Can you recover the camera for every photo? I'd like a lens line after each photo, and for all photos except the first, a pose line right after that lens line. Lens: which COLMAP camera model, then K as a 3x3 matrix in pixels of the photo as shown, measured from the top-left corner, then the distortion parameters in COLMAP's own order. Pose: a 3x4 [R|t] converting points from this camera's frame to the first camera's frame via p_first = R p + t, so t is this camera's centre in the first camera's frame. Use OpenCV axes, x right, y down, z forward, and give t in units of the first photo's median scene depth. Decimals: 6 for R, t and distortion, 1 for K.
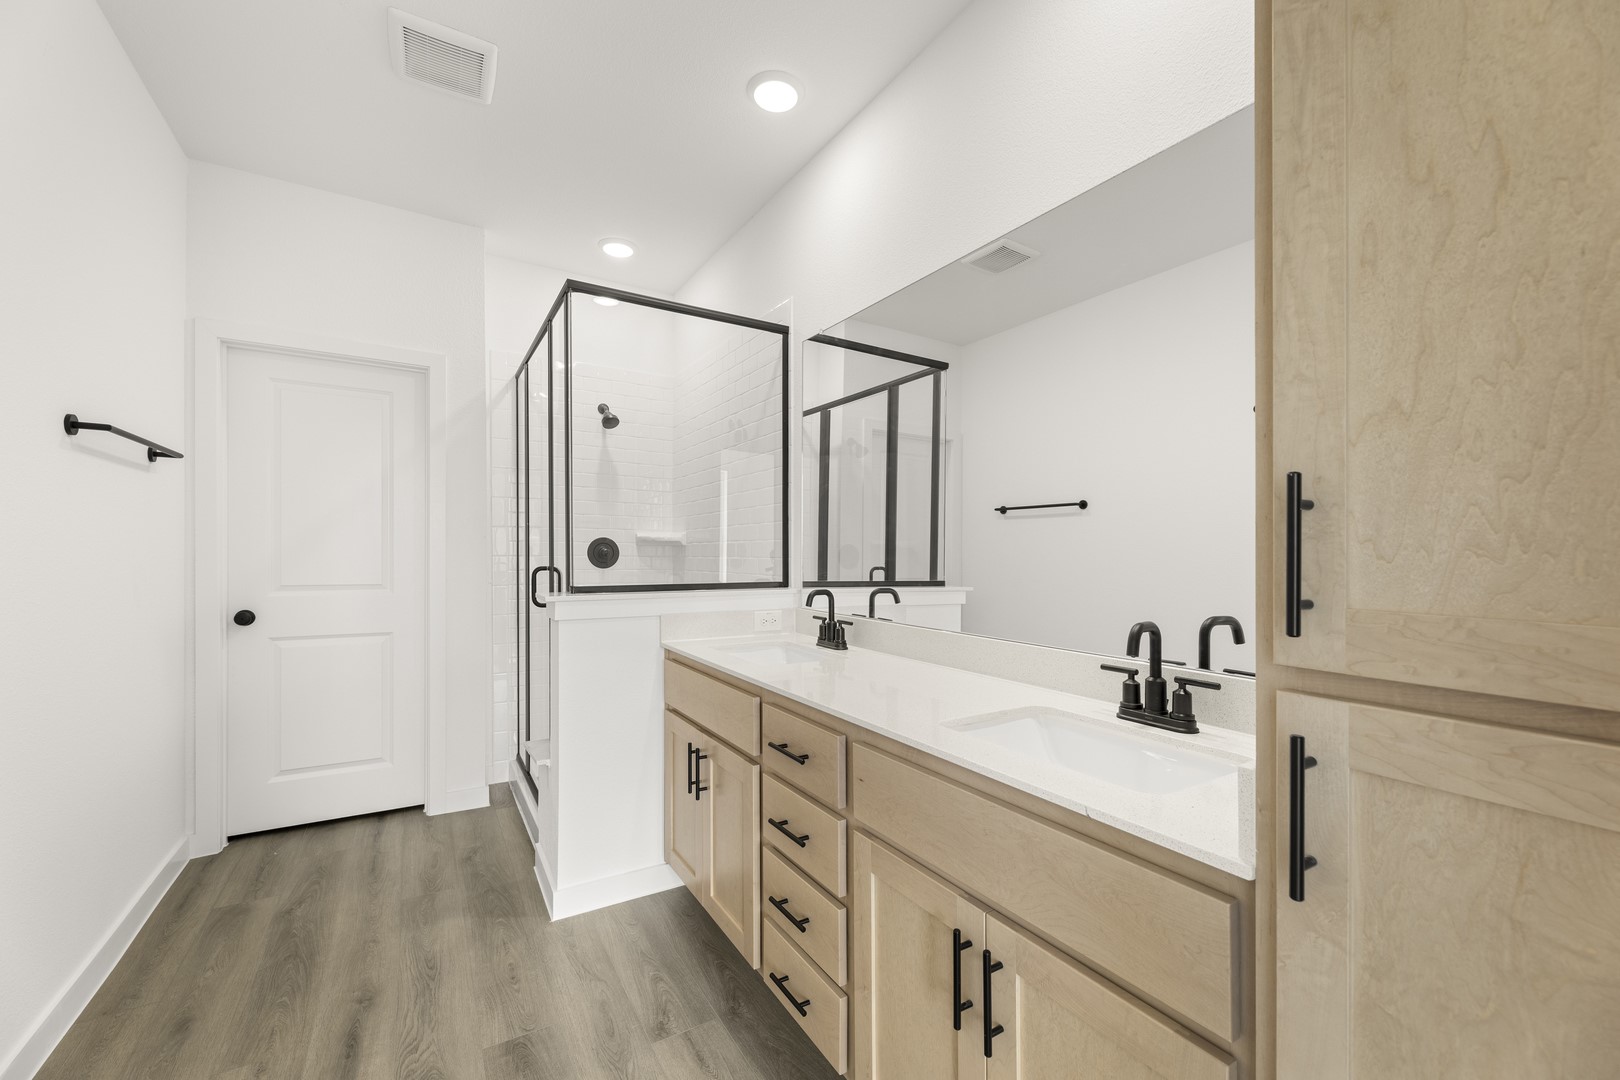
lens RADIAL K [[642.0, 0, 793.8], [0, 642.0, 566.7], [0, 0, 1]] dist [0.001578, 0.000193]
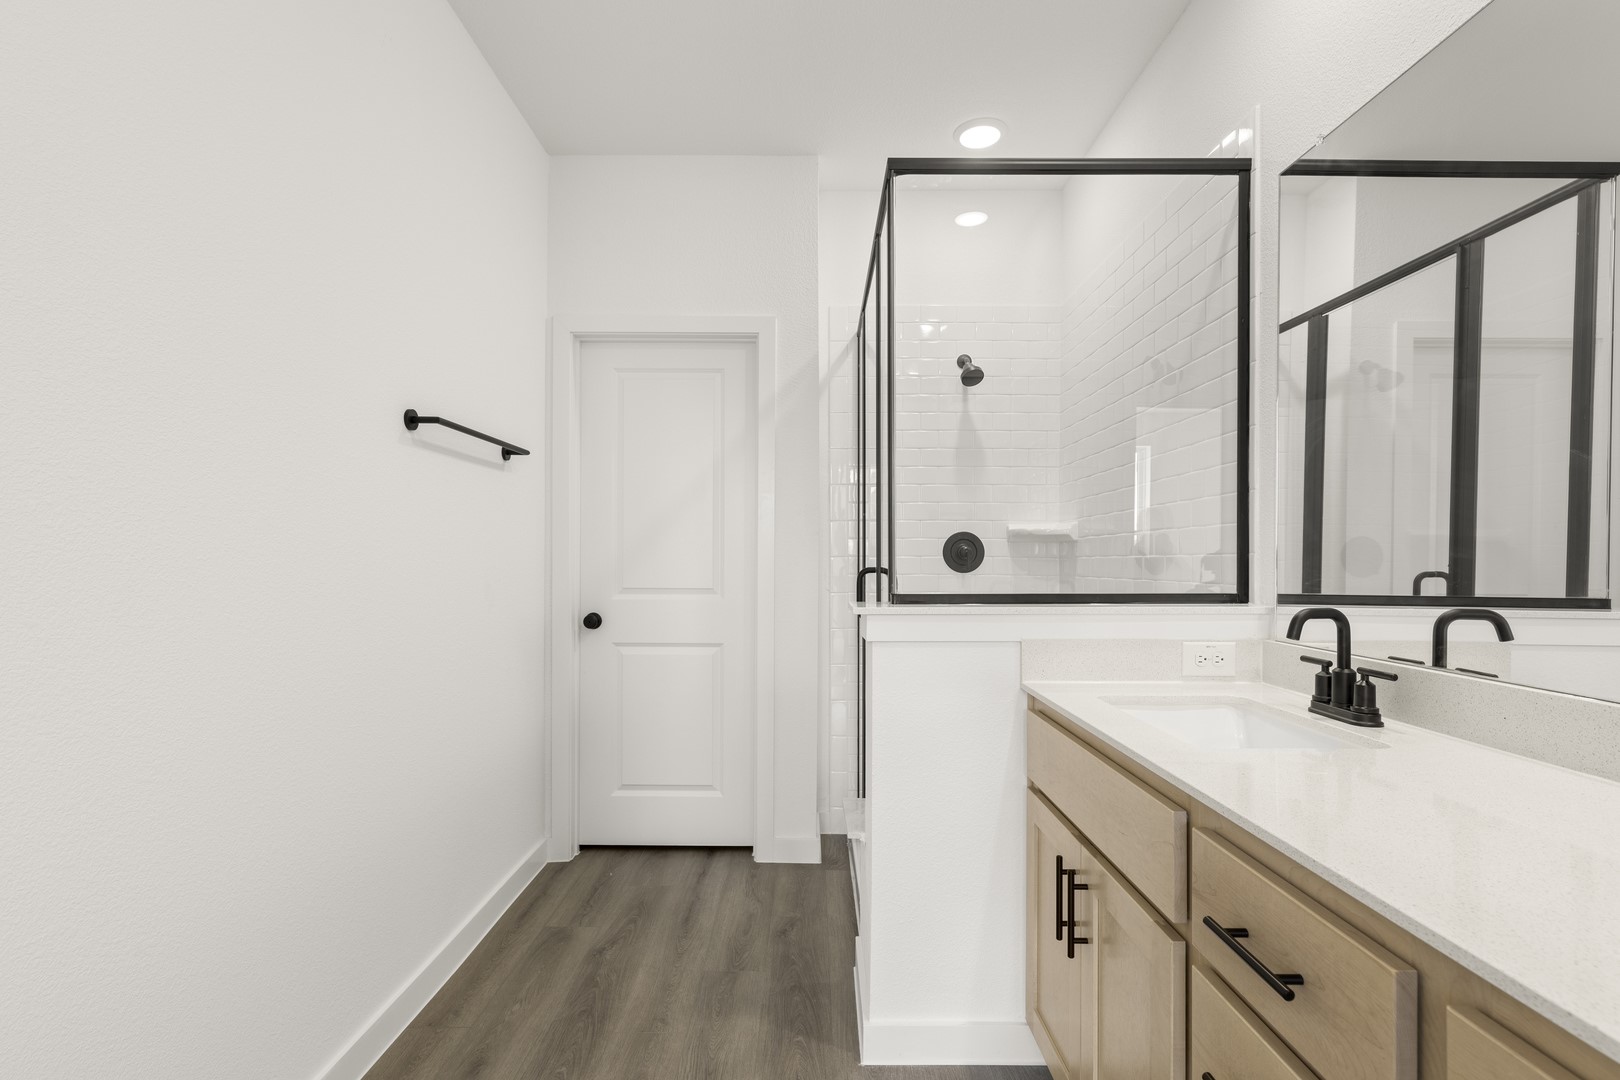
lens RADIAL K [[750.8, 0, 807.1], [0, 750.8, 570.8], [0, 0, 1]] dist [0.002812, 0.000499]
pose [[0.859315, 0.003063, -0.511437, -0.003828], [-0.006566, 0.999966, -0.005045, 0.008447], [0.511404, 0.007693, 0.859306, 0.204660]]
